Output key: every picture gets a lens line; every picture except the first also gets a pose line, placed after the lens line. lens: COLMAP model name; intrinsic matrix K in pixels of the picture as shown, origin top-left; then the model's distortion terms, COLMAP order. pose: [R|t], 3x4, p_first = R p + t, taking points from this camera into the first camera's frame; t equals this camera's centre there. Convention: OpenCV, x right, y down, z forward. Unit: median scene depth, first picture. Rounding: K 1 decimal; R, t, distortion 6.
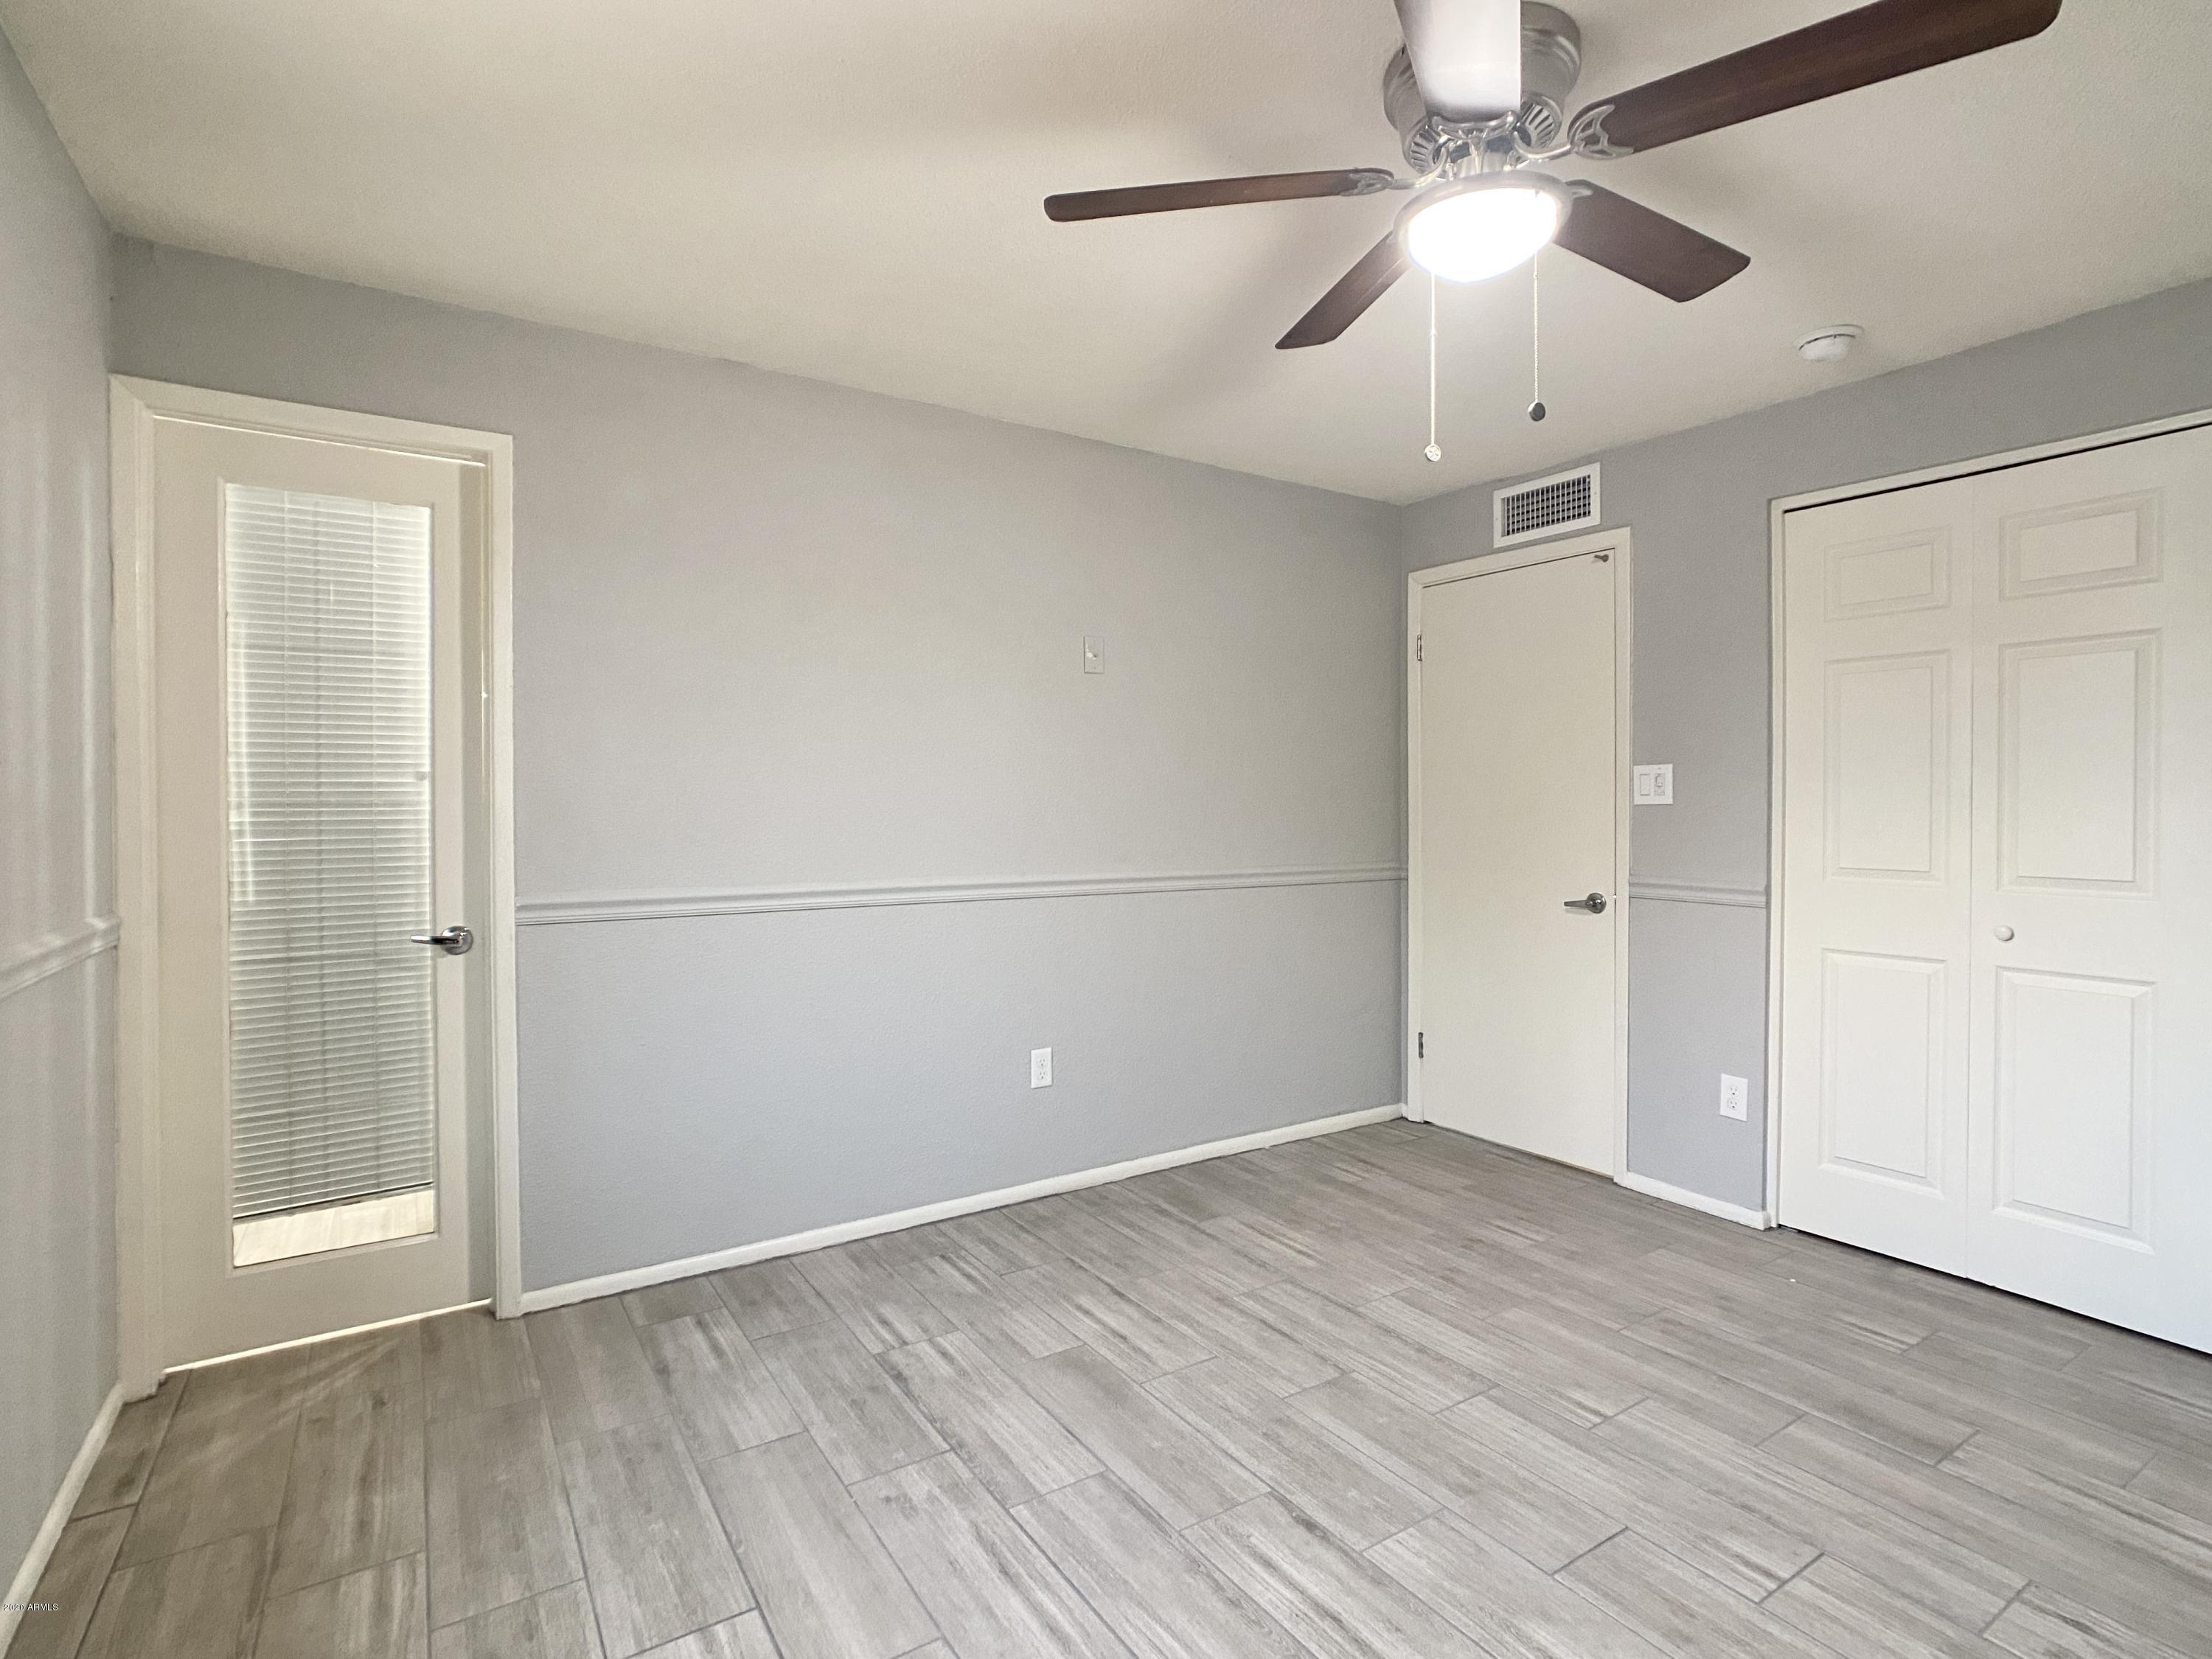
lens RADIAL K [[1104.9, 0, 1102.9], [0, 1104.9, 812.2], [0, 0, 1]] dist [-0.040916, 0.020425]
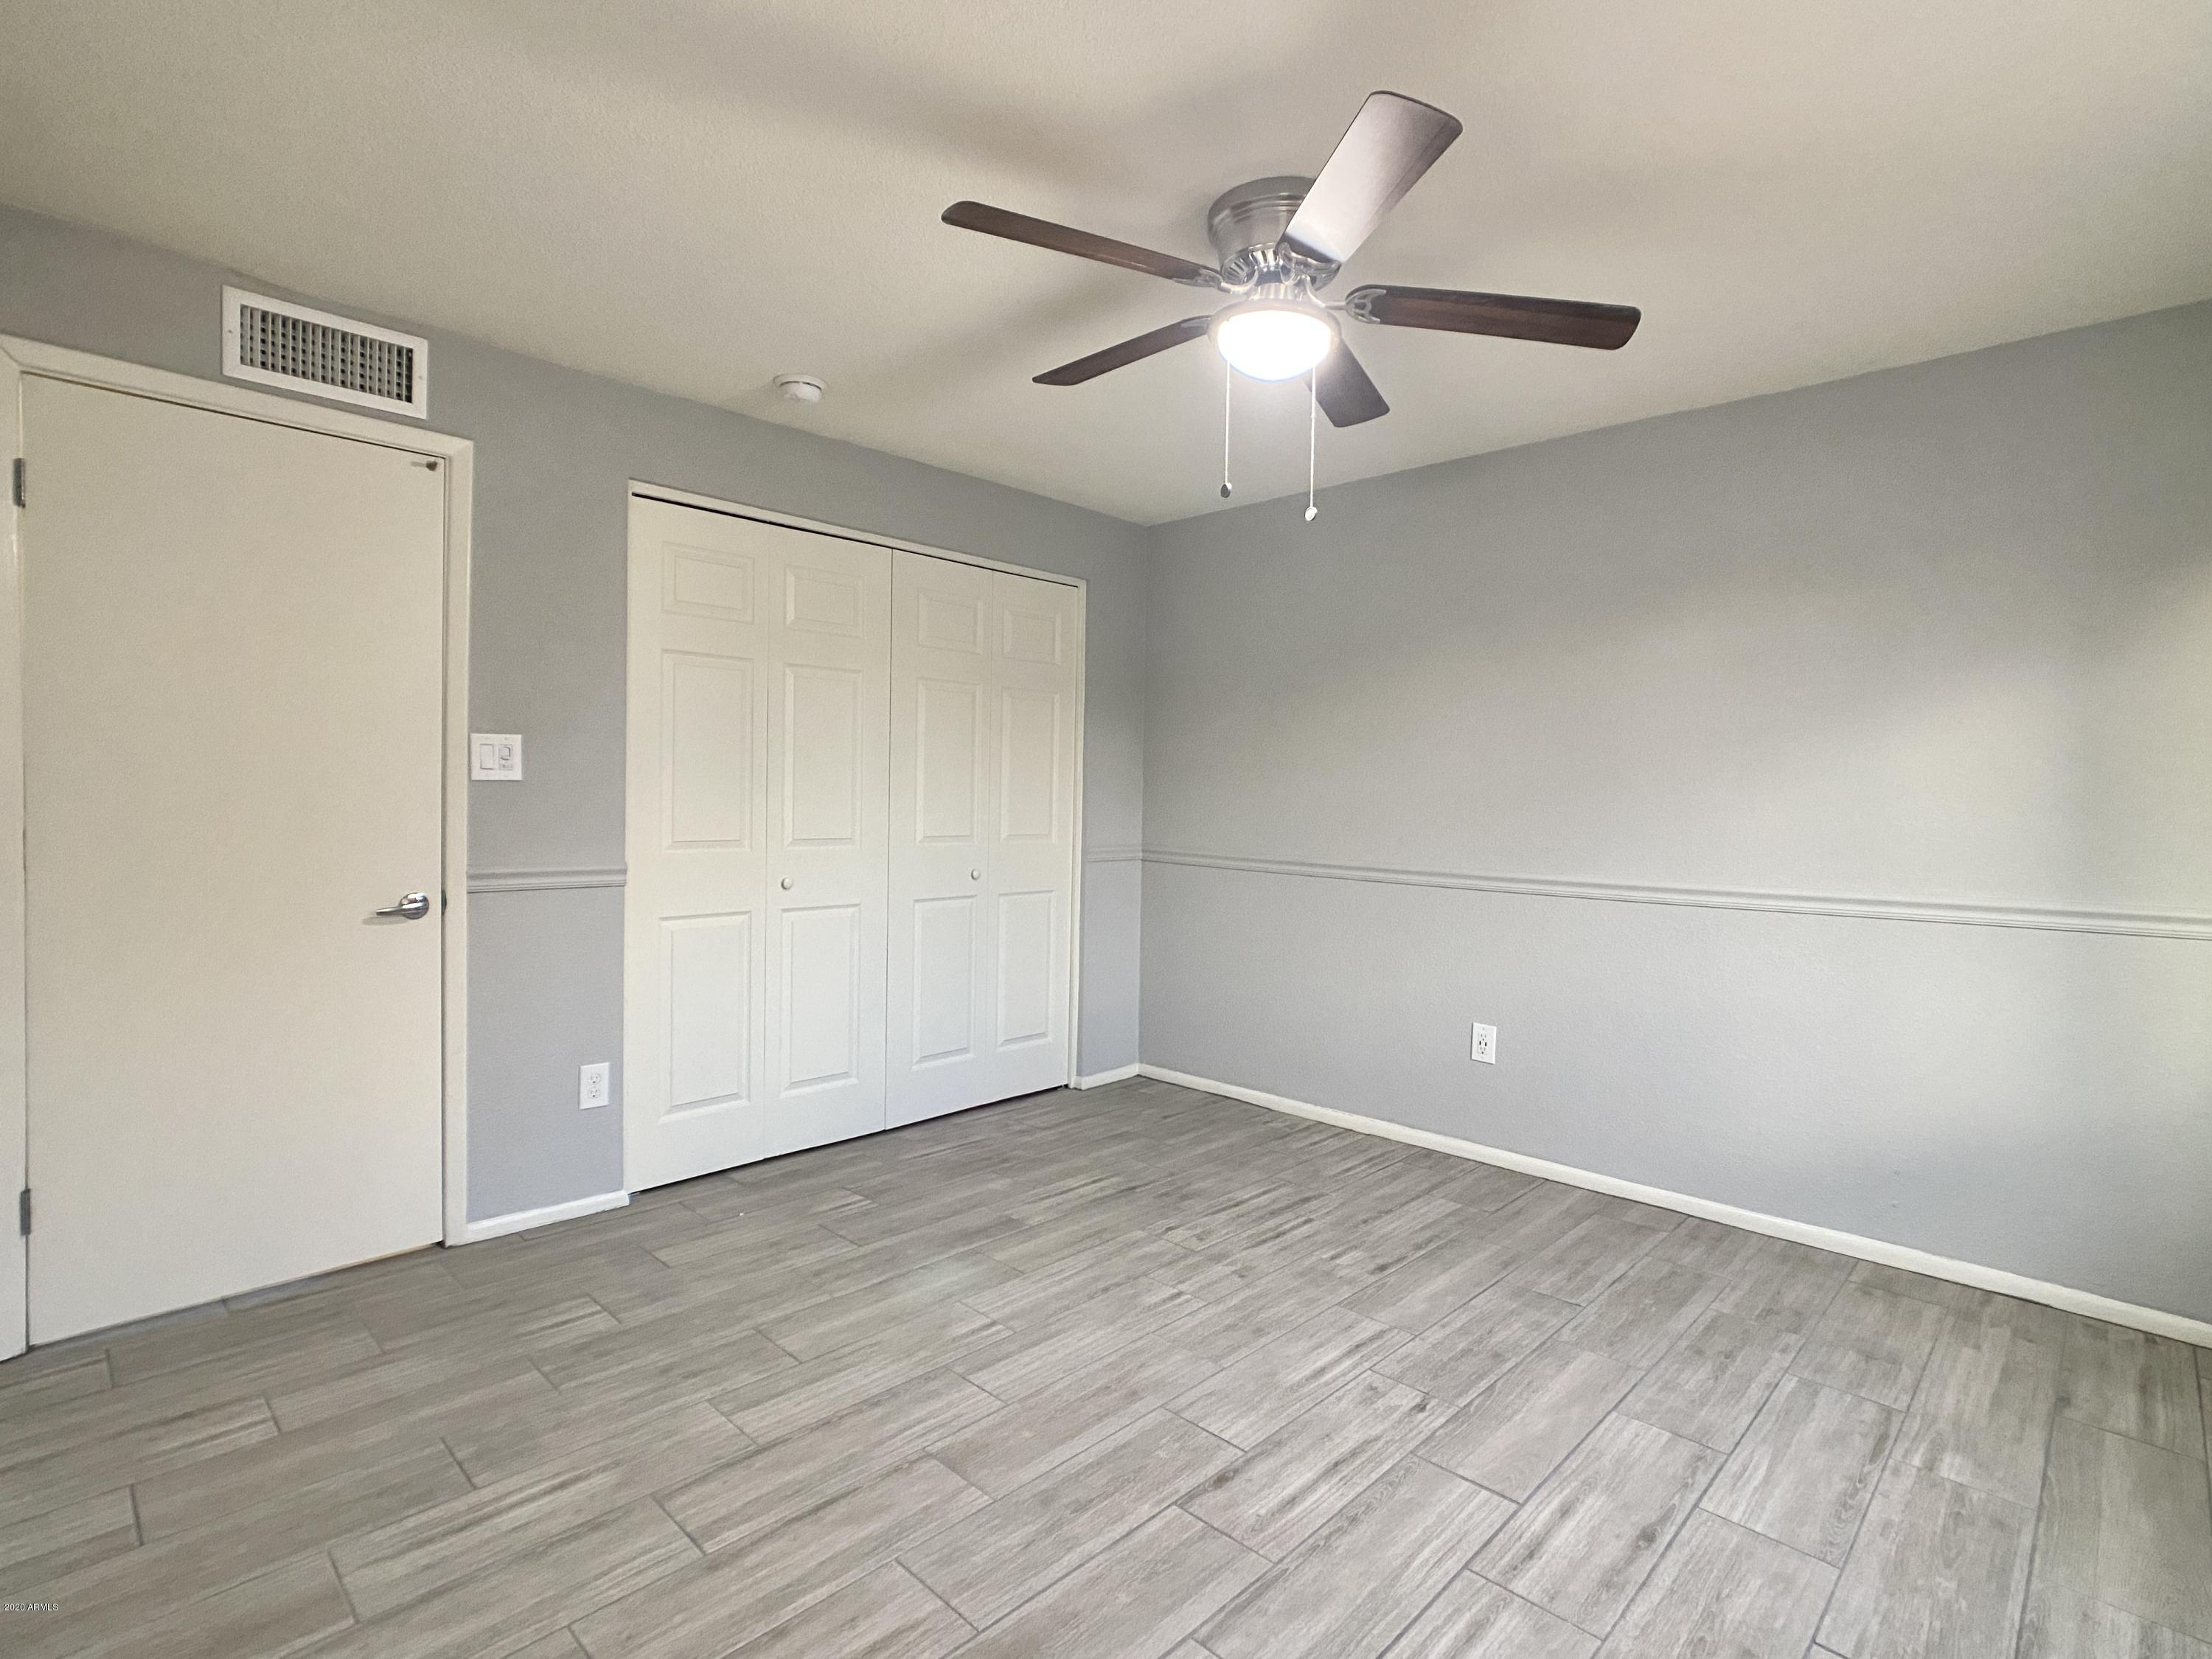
lens RADIAL K [[1104.9, 0, 1102.9], [0, 1104.9, 812.2], [0, 0, 1]] dist [-0.040916, 0.020425]
pose [[-0.217838, -0.023554, 0.975701, -0.627358], [-0.007545, 0.999720, 0.022449, -0.007258], [-0.975956, -0.002471, -0.217955, 1.060222]]
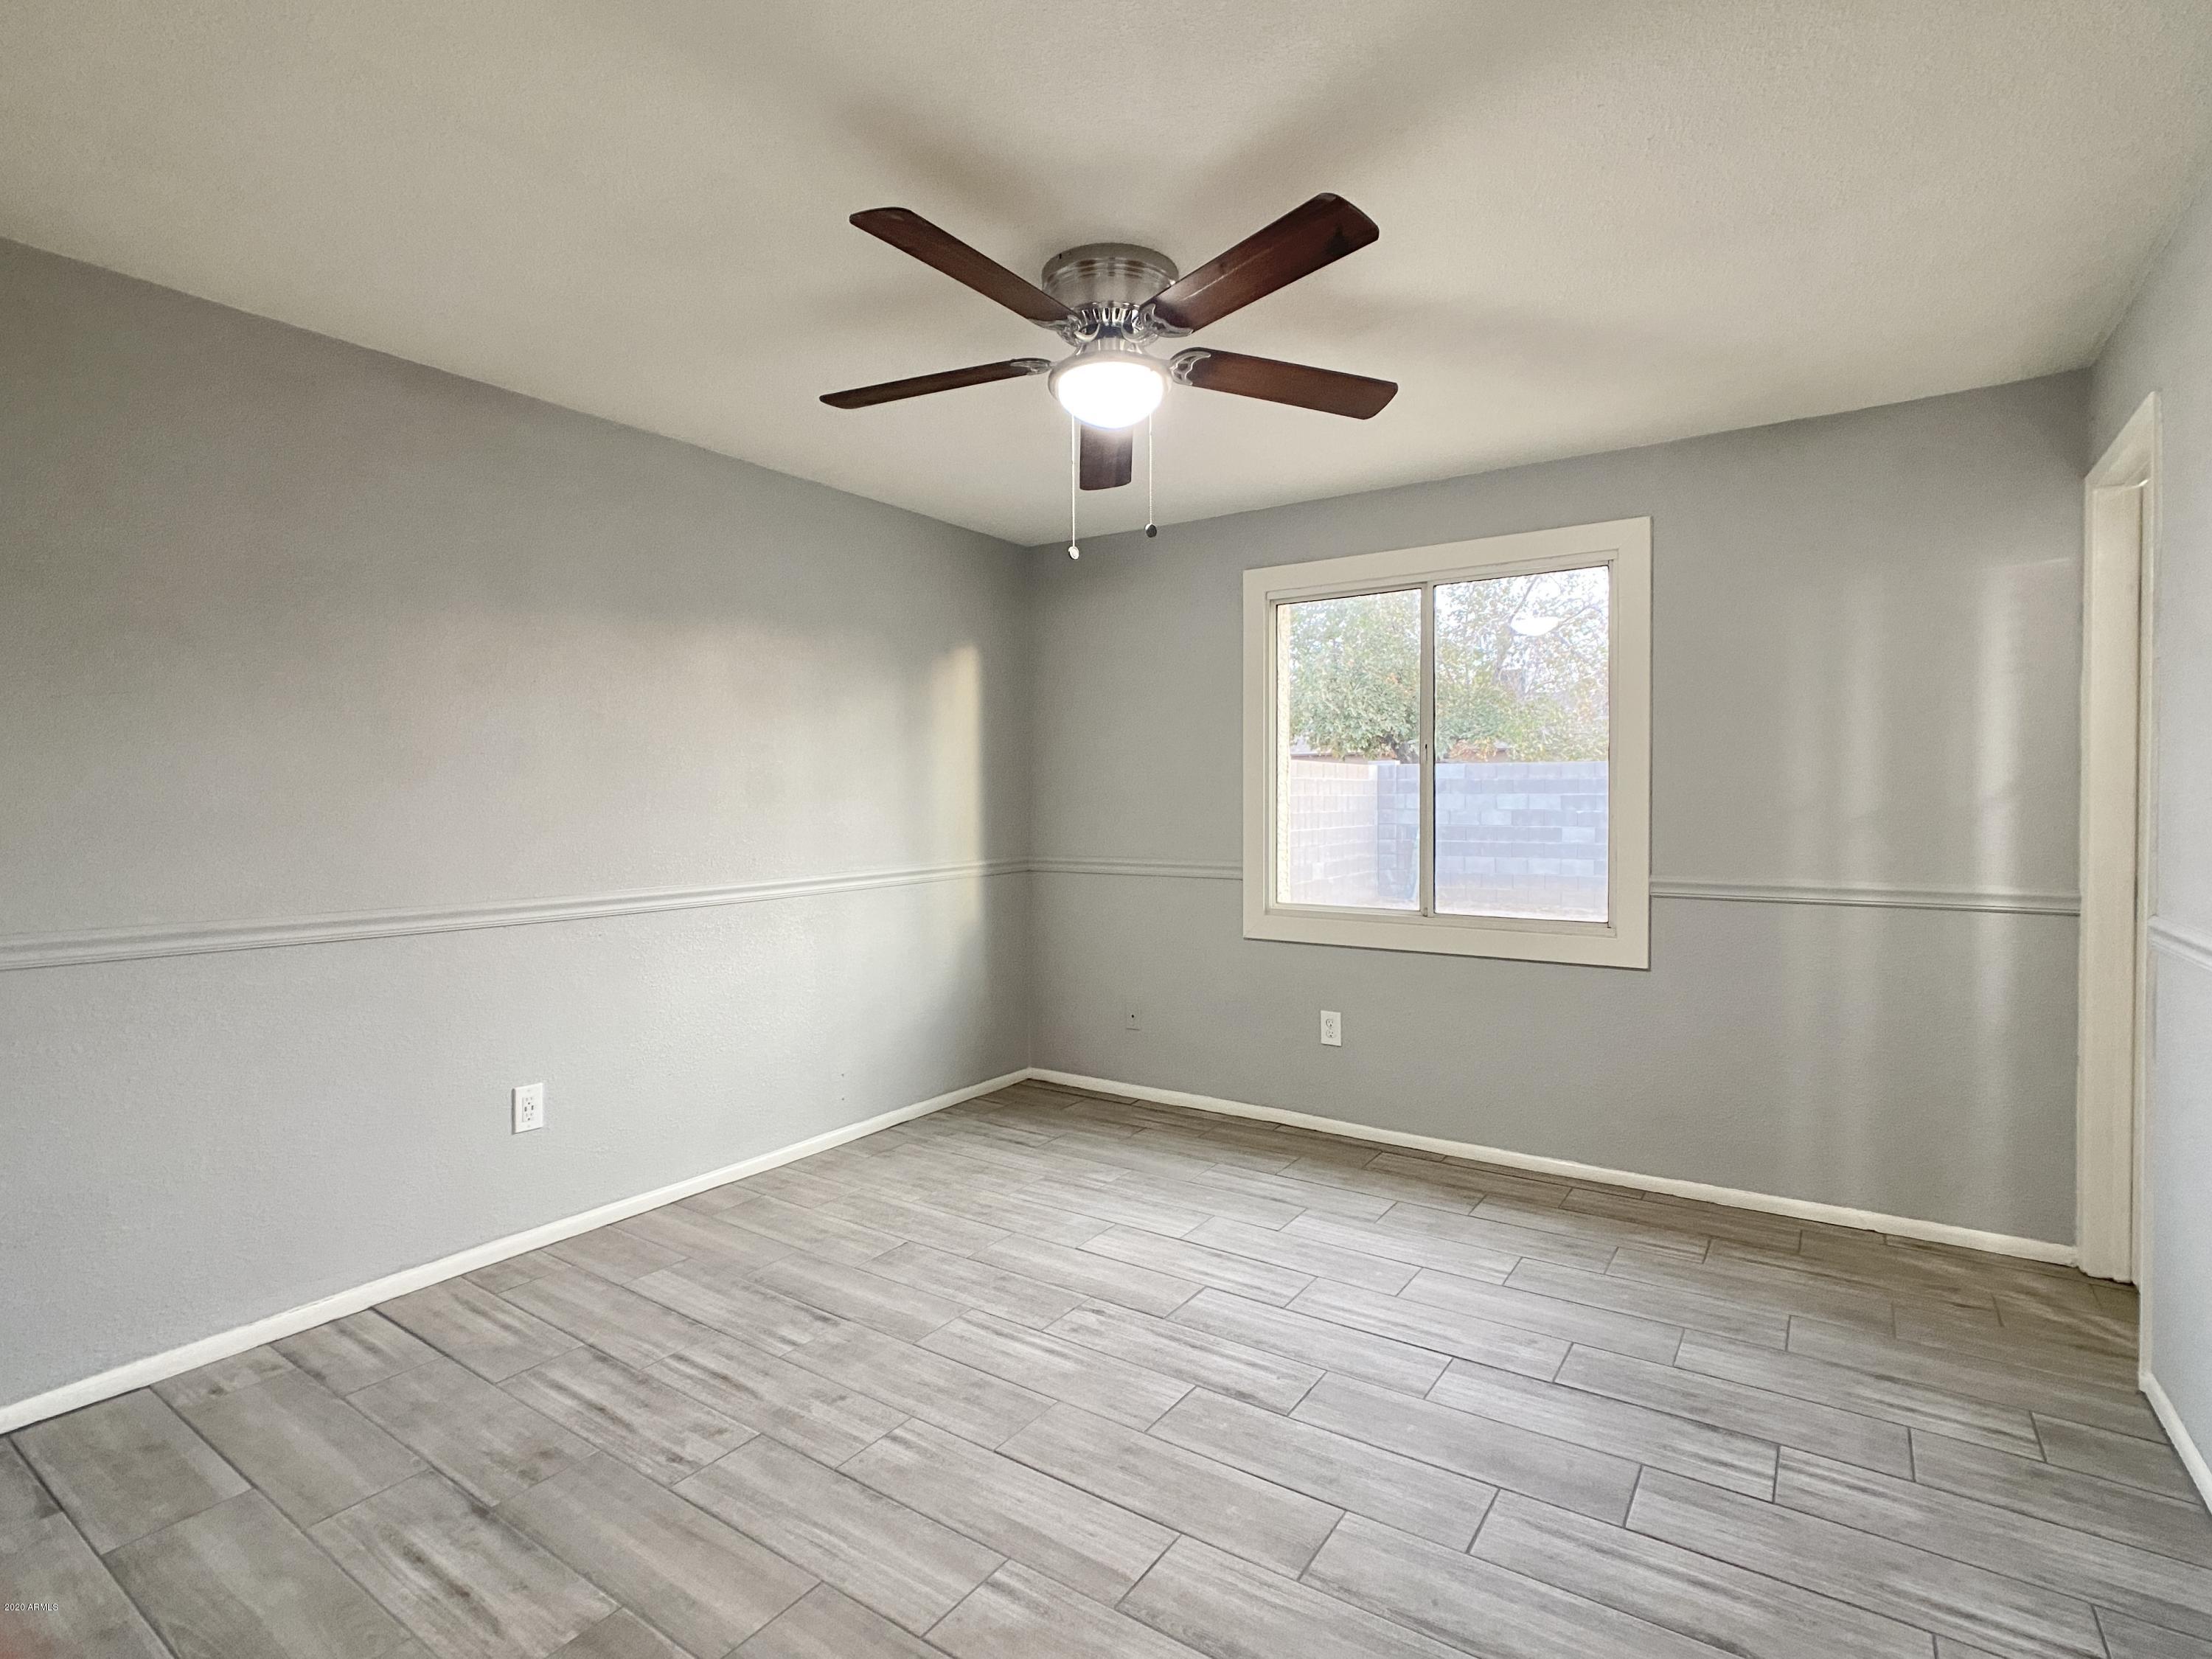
lens RADIAL K [[1104.9, 0, 1102.9], [0, 1104.9, 812.2], [0, 0, 1]] dist [-0.040916, 0.020425]
pose [[-0.921640, 0.008950, -0.387943, 0.640671], [-0.000760, 0.999690, 0.024870, -0.029850], [0.388046, 0.023216, -0.921348, 1.633654]]
